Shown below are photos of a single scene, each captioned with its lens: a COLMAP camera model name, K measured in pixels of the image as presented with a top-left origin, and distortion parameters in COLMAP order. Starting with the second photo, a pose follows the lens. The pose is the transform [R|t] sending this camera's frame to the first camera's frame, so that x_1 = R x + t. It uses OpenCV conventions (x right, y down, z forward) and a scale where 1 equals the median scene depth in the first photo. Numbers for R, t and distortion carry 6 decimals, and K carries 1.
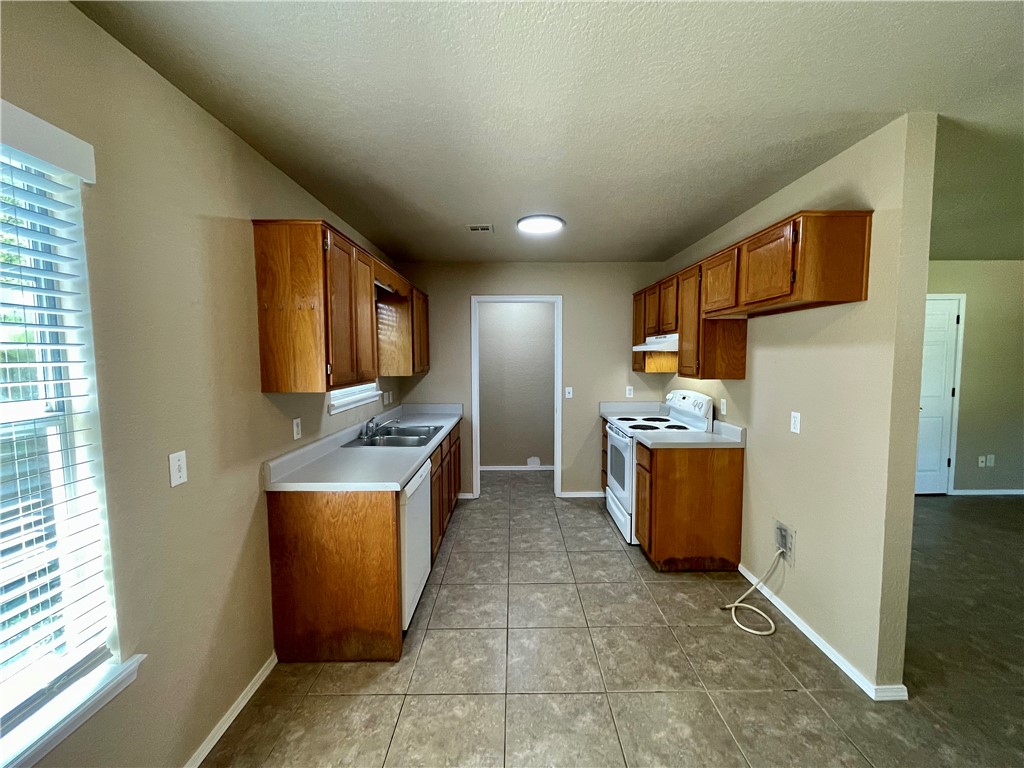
lens RADIAL K [[414.5, 0, 513.0], [0, 414.5, 385.5], [0, 0, 1]] dist [-0.001348, -0.000119]
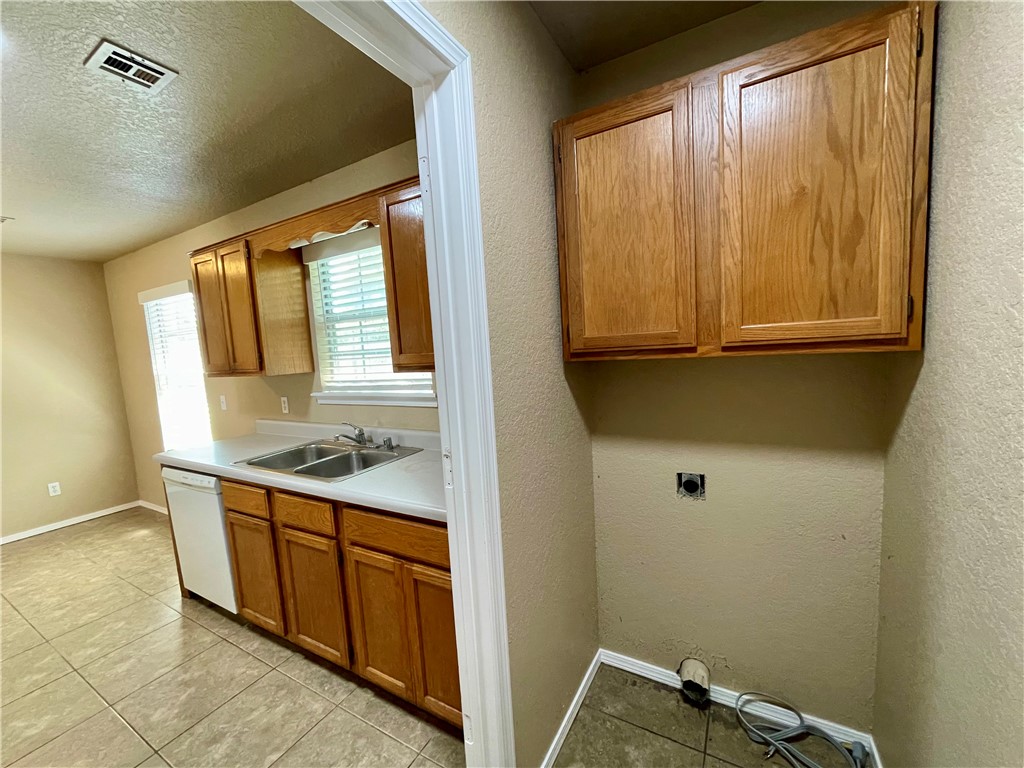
lens RADIAL K [[414.5, 0, 510.5], [0, 414.5, 386.1], [0, 0, 1]] dist [-0.001348, -0.000119]
pose [[-0.498565, 0.121880, -0.858242, 0.165892], [0.002108, 0.990234, 0.139400, -0.100970], [0.866850, 0.067691, -0.493953, 1.778638]]
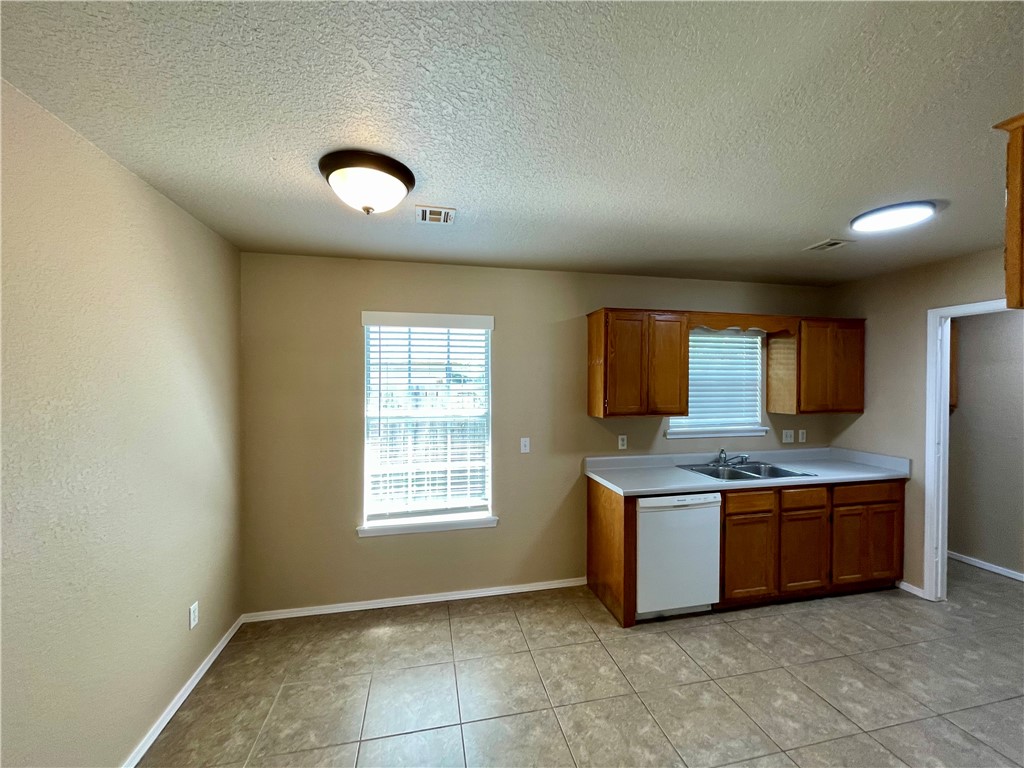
lens RADIAL K [[414.5, 0, 514.9], [0, 414.5, 385.2], [0, 0, 1]] dist [-0.001348, -0.000119]
pose [[0.214590, 0.010547, -0.976647, 0.673391], [-0.069369, 0.997581, -0.004469, -0.052517], [0.974238, 0.068708, 0.214803, 0.240350]]
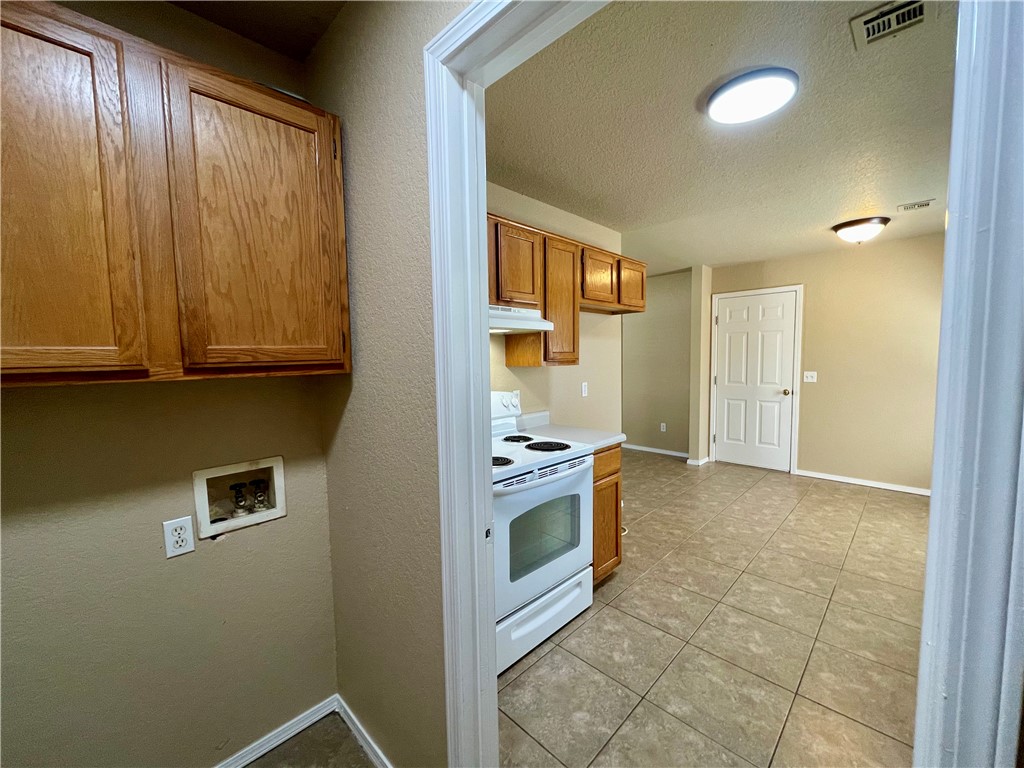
lens RADIAL K [[414.5, 0, 515.9], [0, 414.5, 389.1], [0, 0, 1]] dist [-0.001348, -0.000119]
pose [[-0.715510, -0.041753, 0.697354, -0.122073], [0.067773, 0.989355, 0.128774, -0.092164], [-0.695307, 0.139401, -0.705064, 1.785278]]
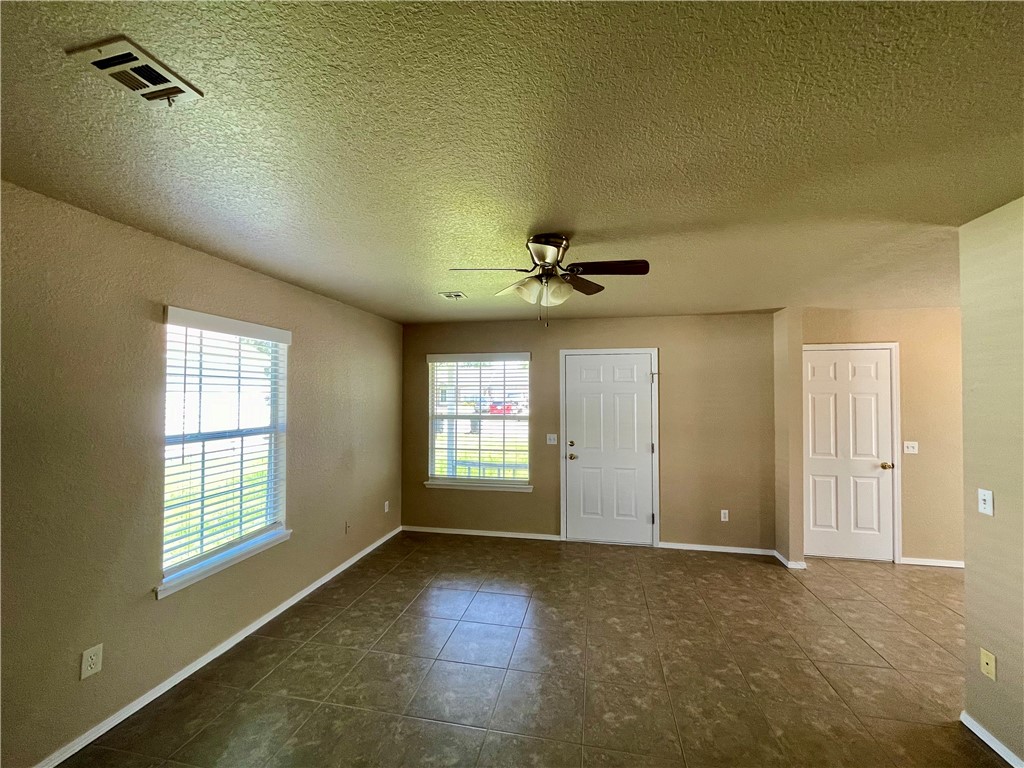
lens RADIAL K [[414.5, 0, 520.1], [0, 414.5, 390.2], [0, 0, 1]] dist [-0.001348, -0.000119]
pose [[-0.980554, 0.004609, 0.196198, 1.226645], [0.015254, 0.998490, 0.052778, -0.143416], [-0.195658, 0.054745, -0.979143, 1.465744]]
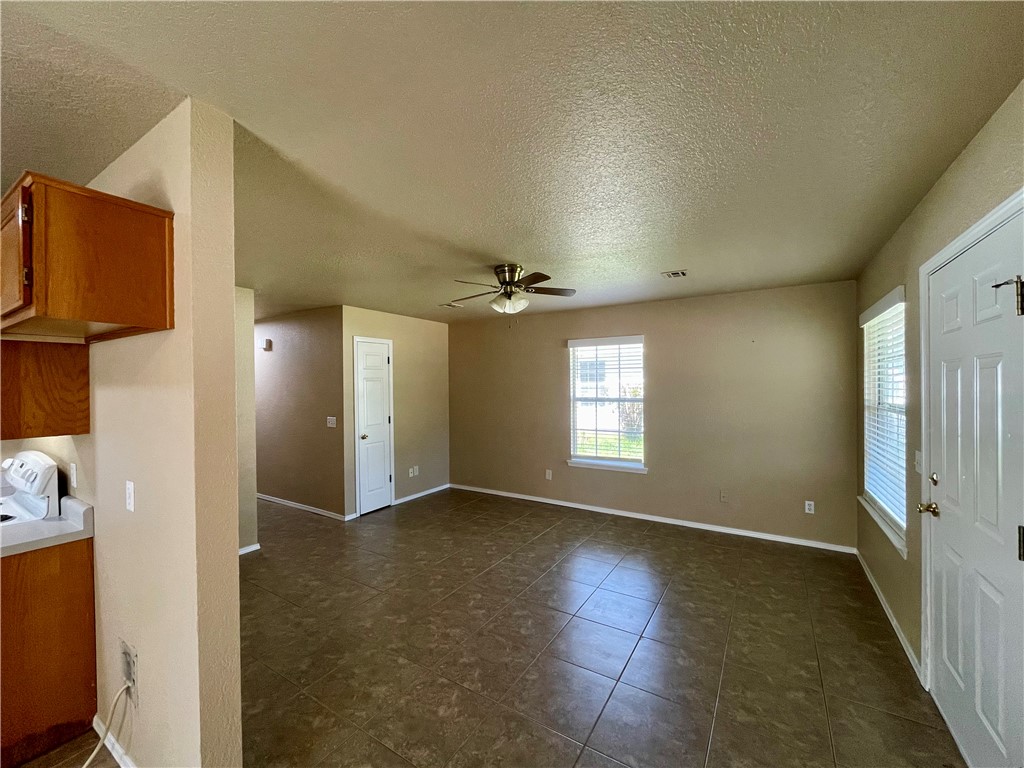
lens RADIAL K [[414.5, 0, 515.0], [0, 414.5, 386.0], [0, 0, 1]] dist [-0.001348, -0.000119]
pose [[0.534262, -0.003496, 0.845312, 0.362508], [0.062126, 0.997449, -0.035141, -0.025686], [-0.843033, 0.071290, 0.533117, 0.056673]]
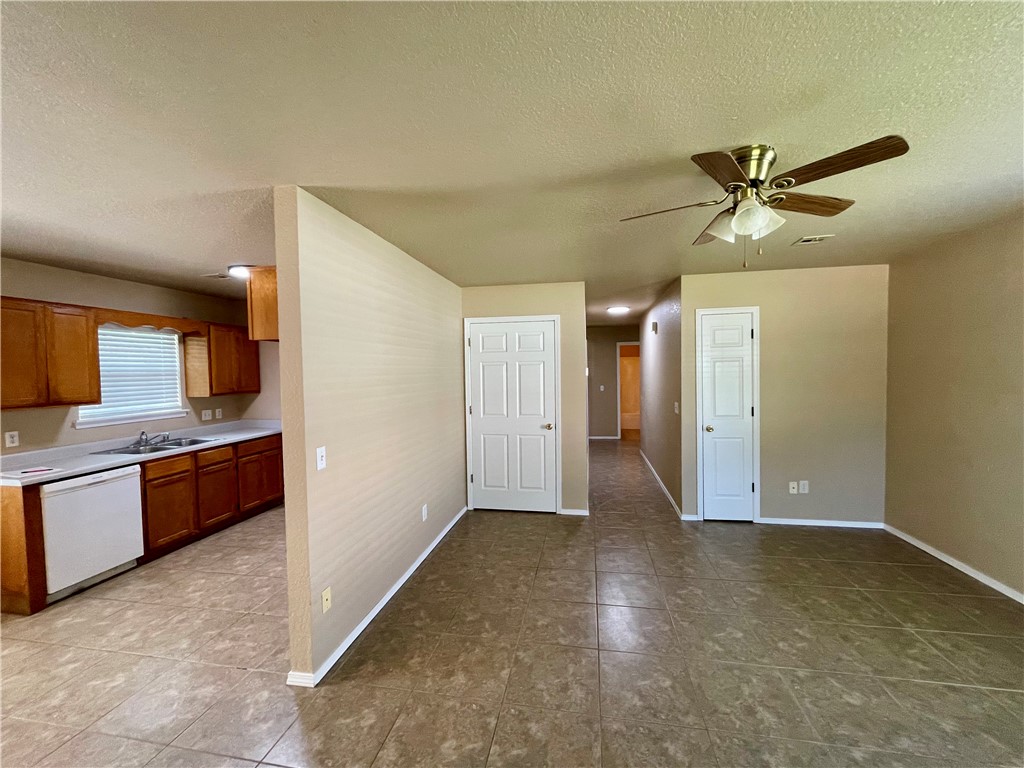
lens RADIAL K [[414.5, 0, 513.6], [0, 414.5, 387.0], [0, 0, 1]] dist [-0.001348, -0.000119]
pose [[0.982404, -0.006330, -0.186661, 1.097006], [0.001730, 0.999691, -0.024796, -0.025736], [0.186761, 0.024037, 0.982111, -0.026000]]
